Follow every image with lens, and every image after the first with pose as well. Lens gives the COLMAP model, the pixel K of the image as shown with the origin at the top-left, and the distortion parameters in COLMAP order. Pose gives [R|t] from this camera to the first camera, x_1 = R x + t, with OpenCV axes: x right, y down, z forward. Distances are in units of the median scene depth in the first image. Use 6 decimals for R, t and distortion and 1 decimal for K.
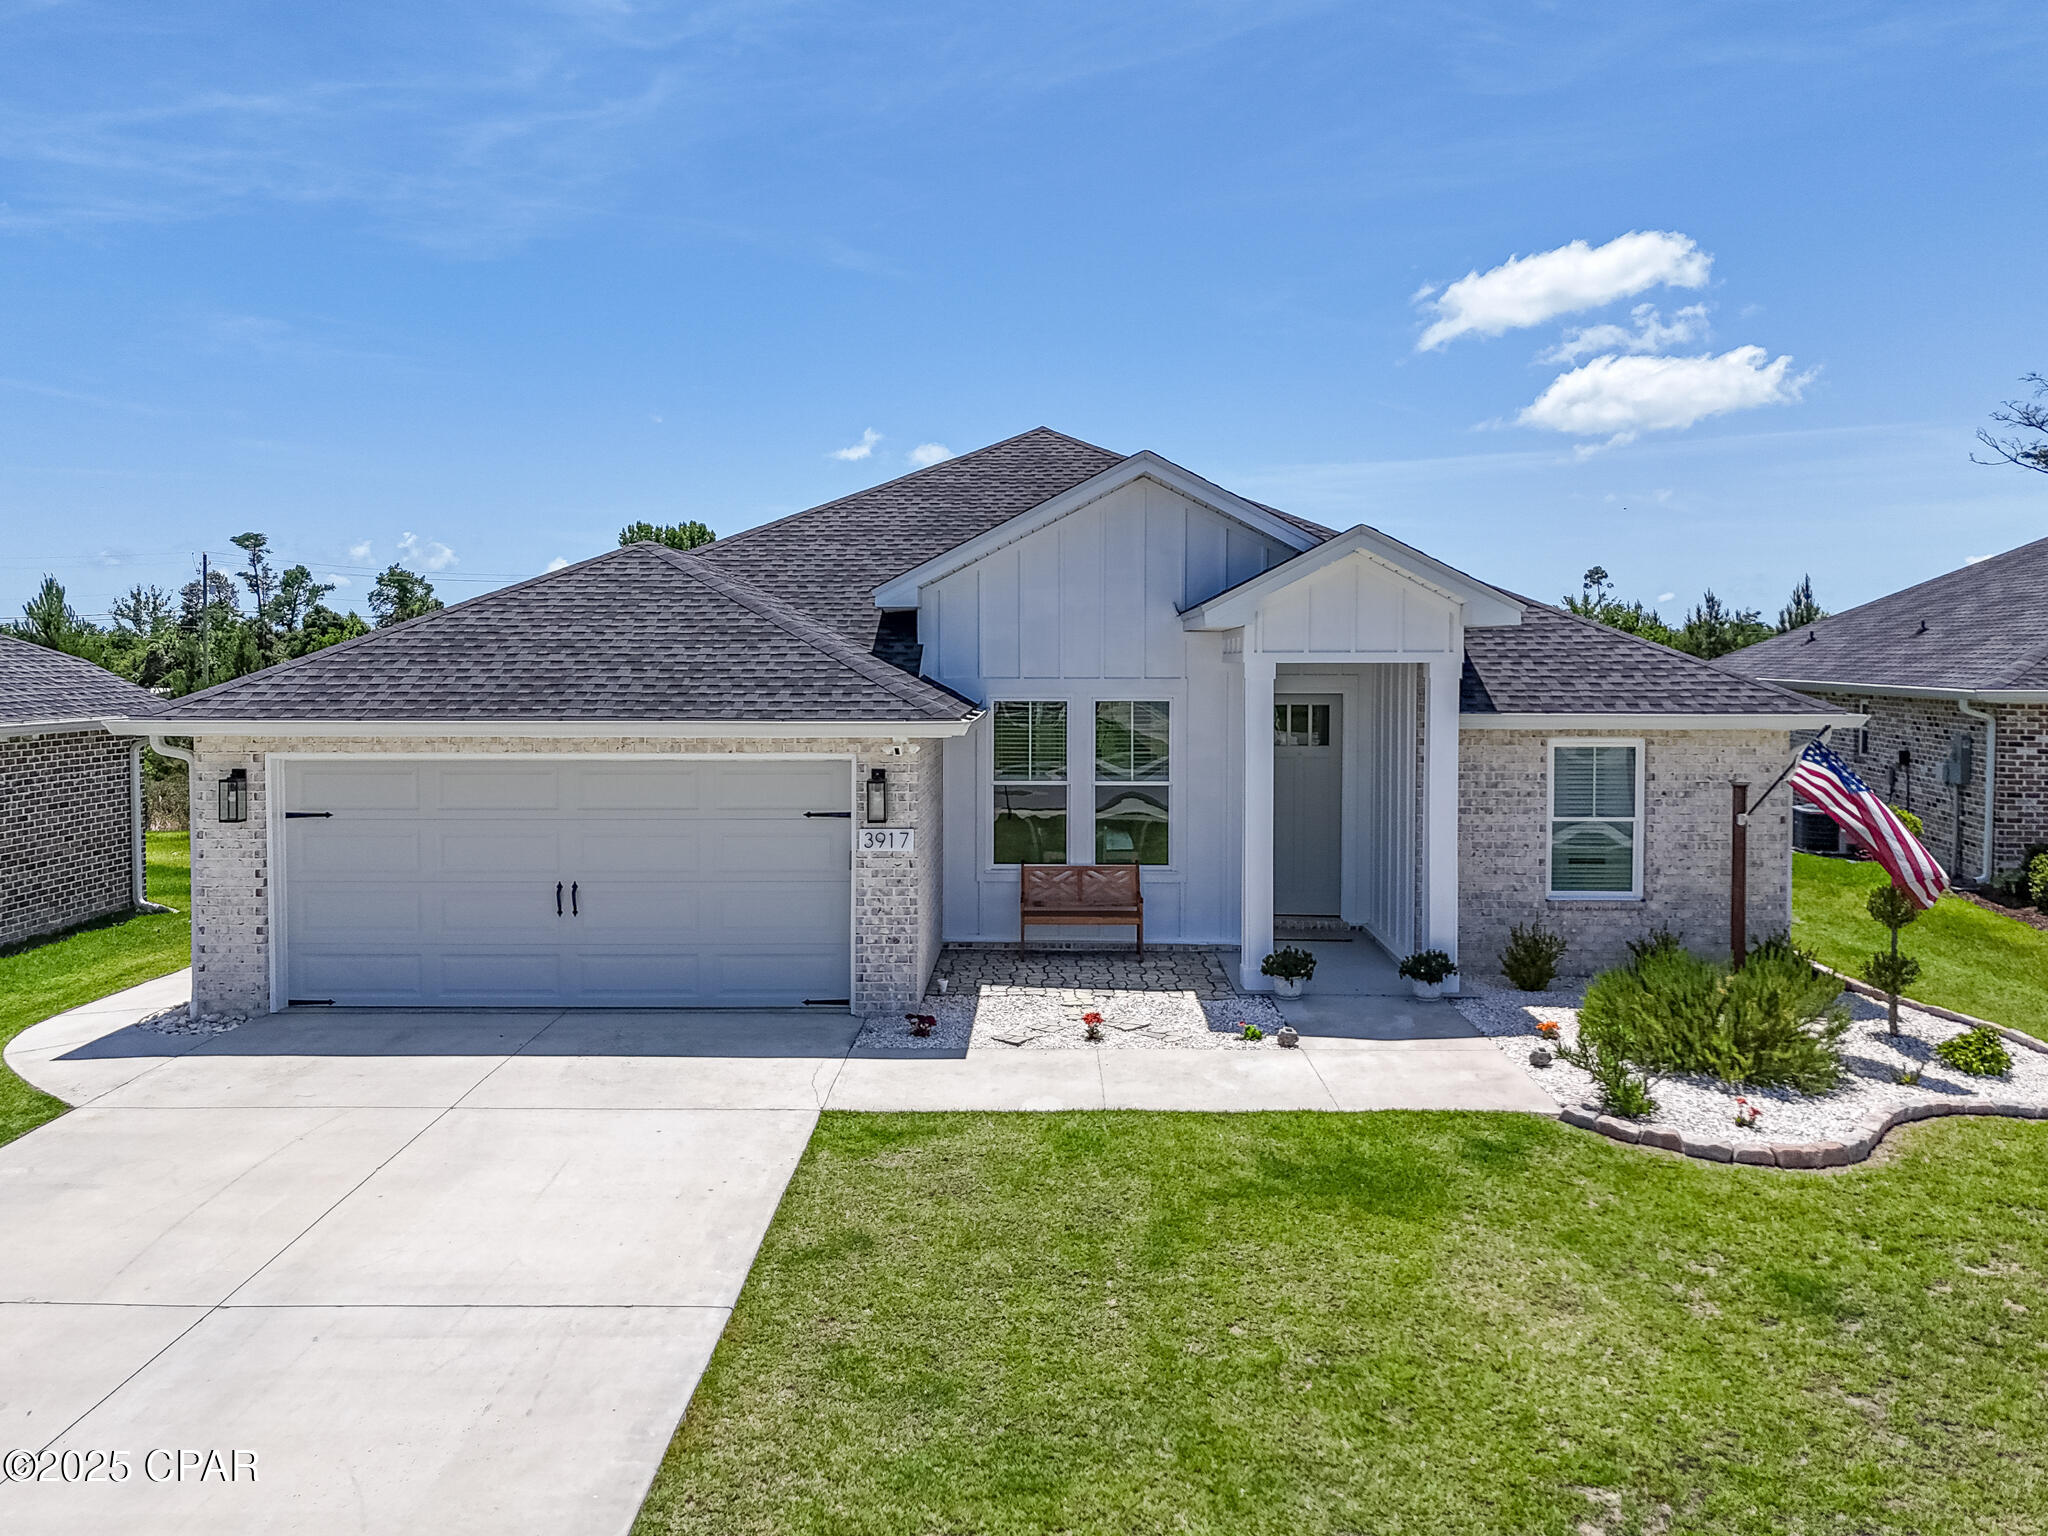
lens RADIAL K [[1609.1, 0, 1013.3], [0, 1609.1, 686.9], [0, 0, 1]] dist [0.087333, -0.094496]
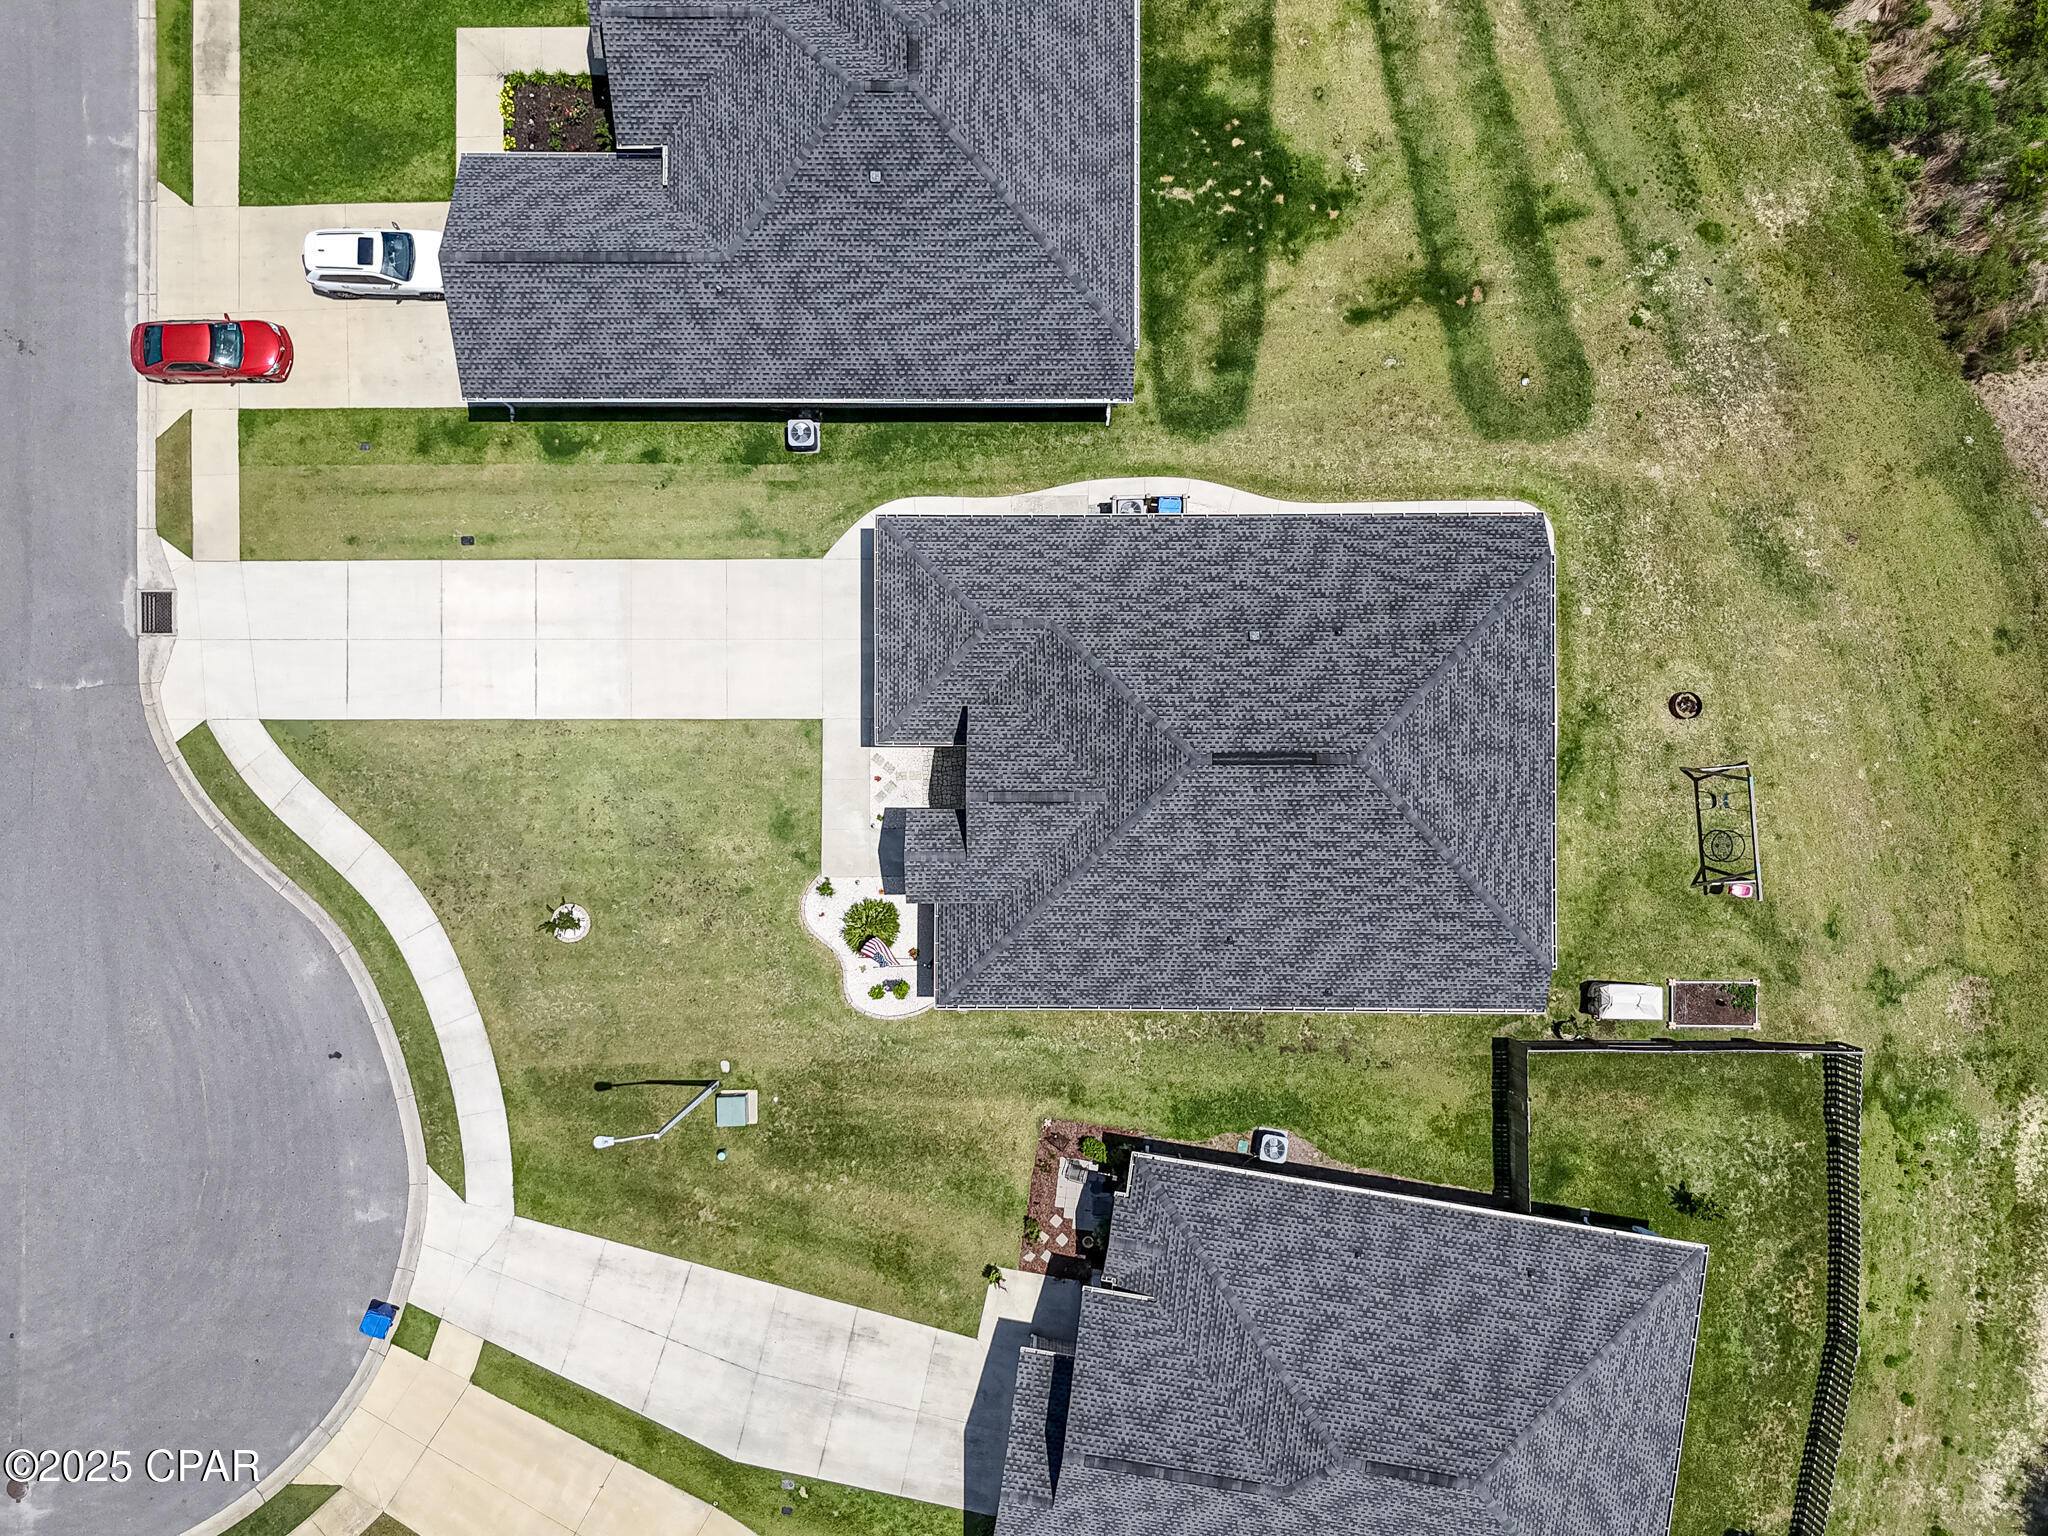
lens RADIAL K [[1505.1, 0, 1024.0], [0, 1505.1, 768.0], [0, 0, 1]] dist [0.065577, -0.051361]
pose [[0.026058, 0.999526, -0.016389, 0.079590], [-0.004638, 0.016515, 0.999853, -2.962311], [0.999650, -0.025979, 0.005066, 1.131643]]
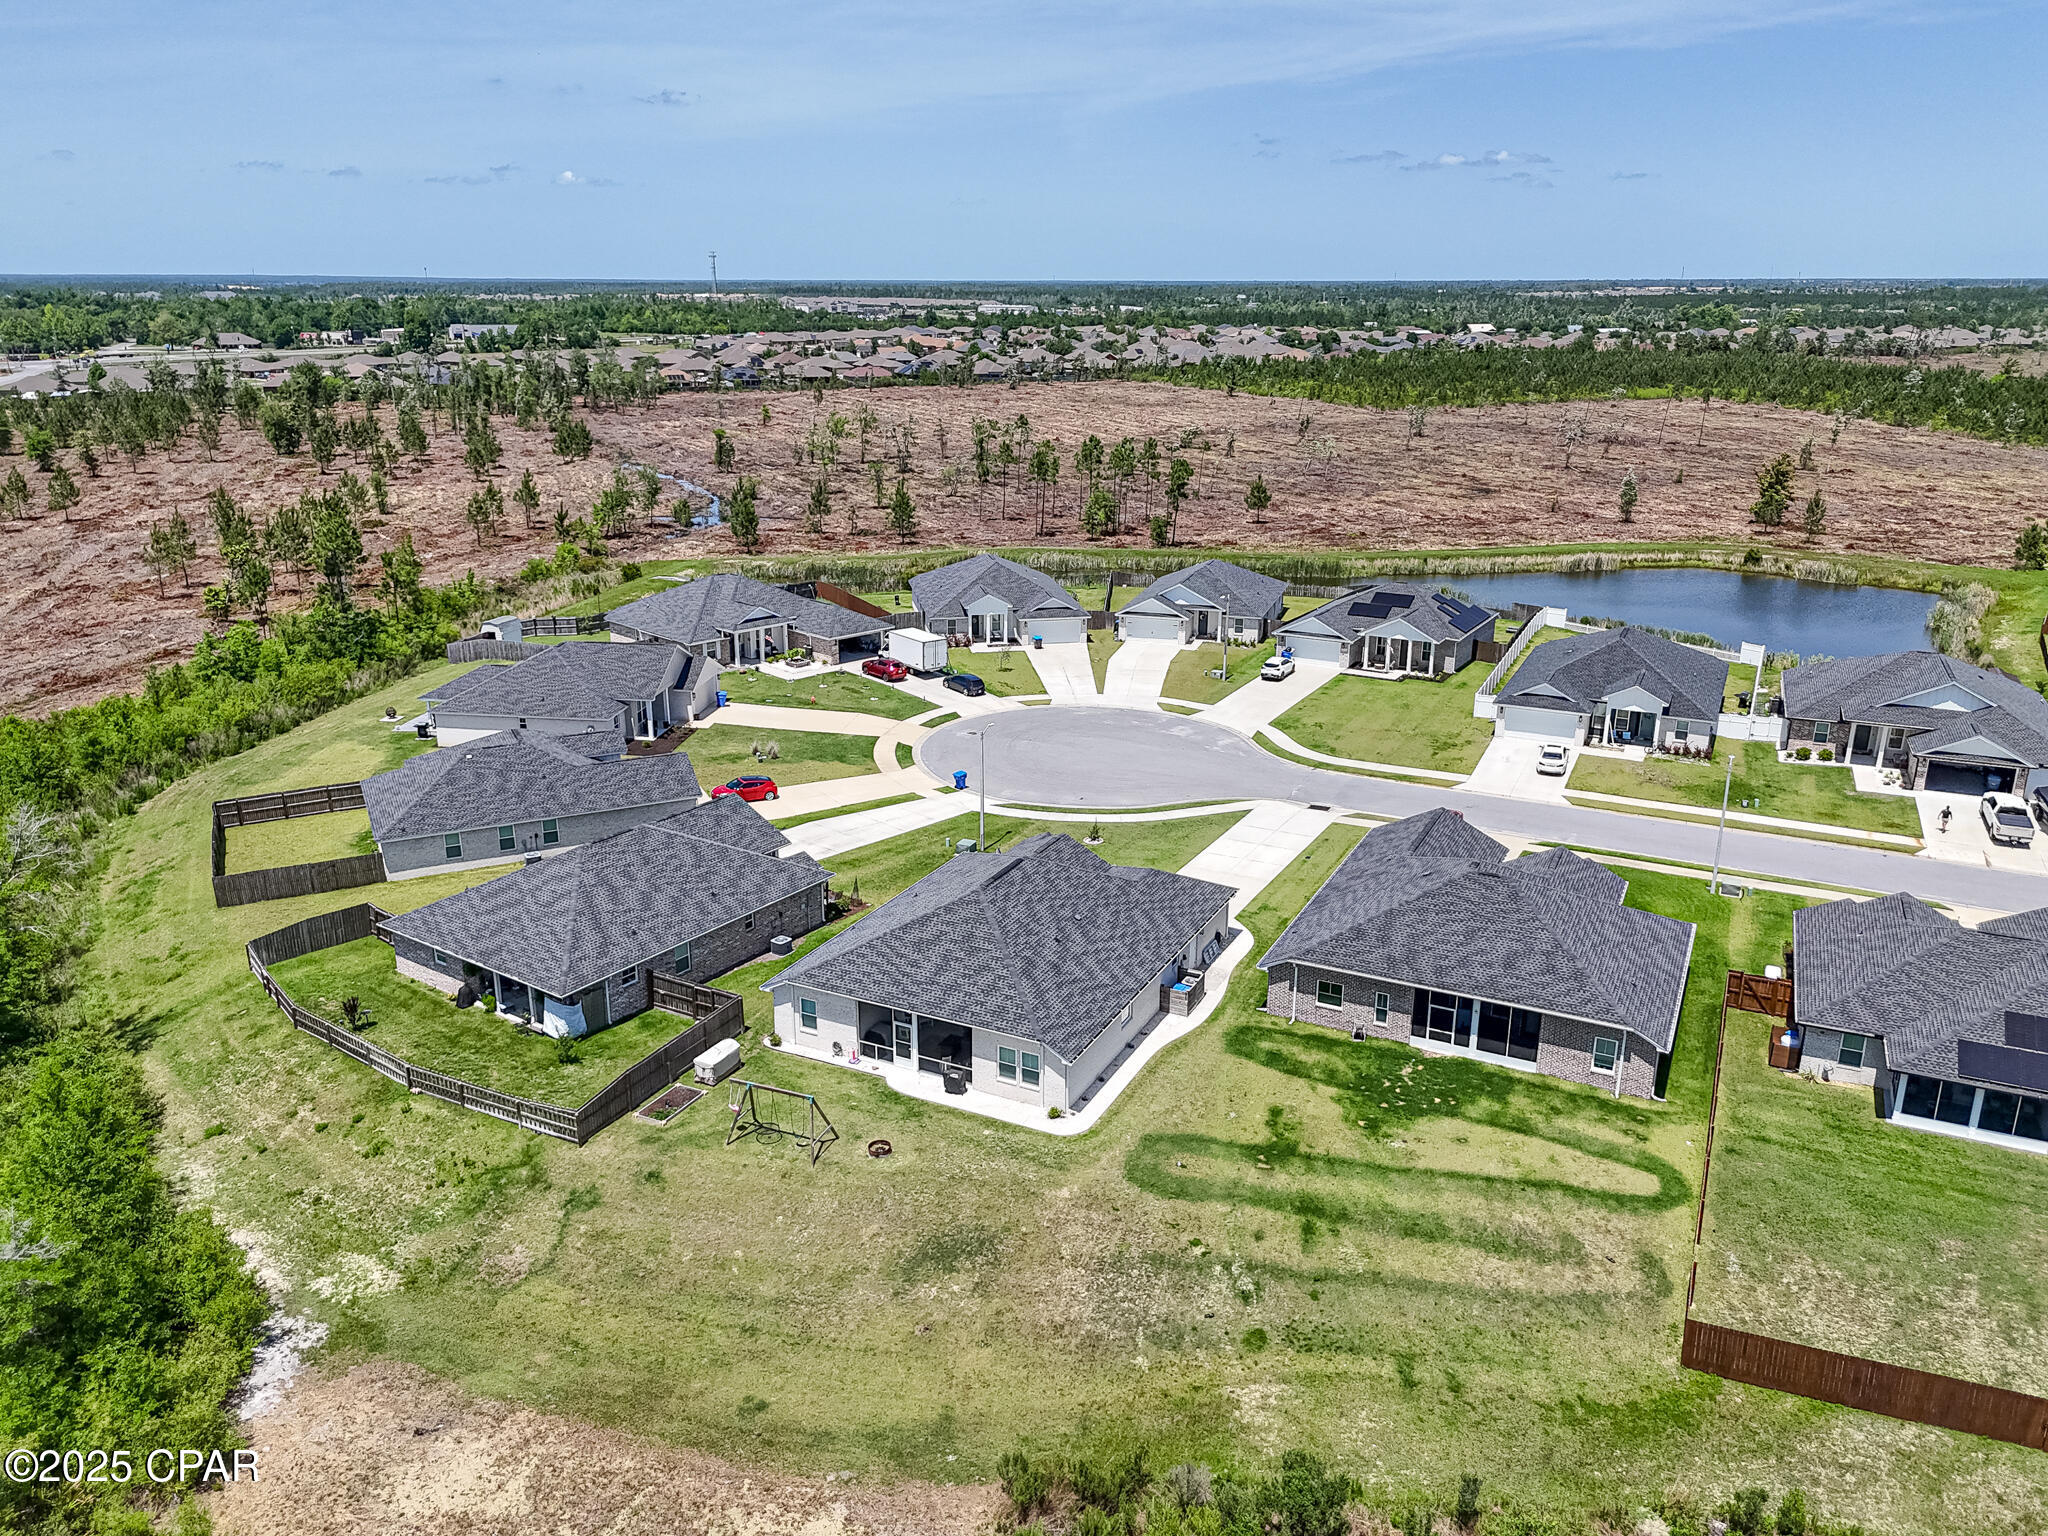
lens RADIAL K [[1507.9, 0, 1025.6], [0, 1507.9, 761.1], [0, 0, 1]] dist [0.072951, -0.066556]
pose [[-0.904606, -0.130707, 0.405713, -1.784159], [0.004507, 0.948838, 0.315732, -1.969107], [-0.426224, 0.287442, -0.857736, 5.283657]]
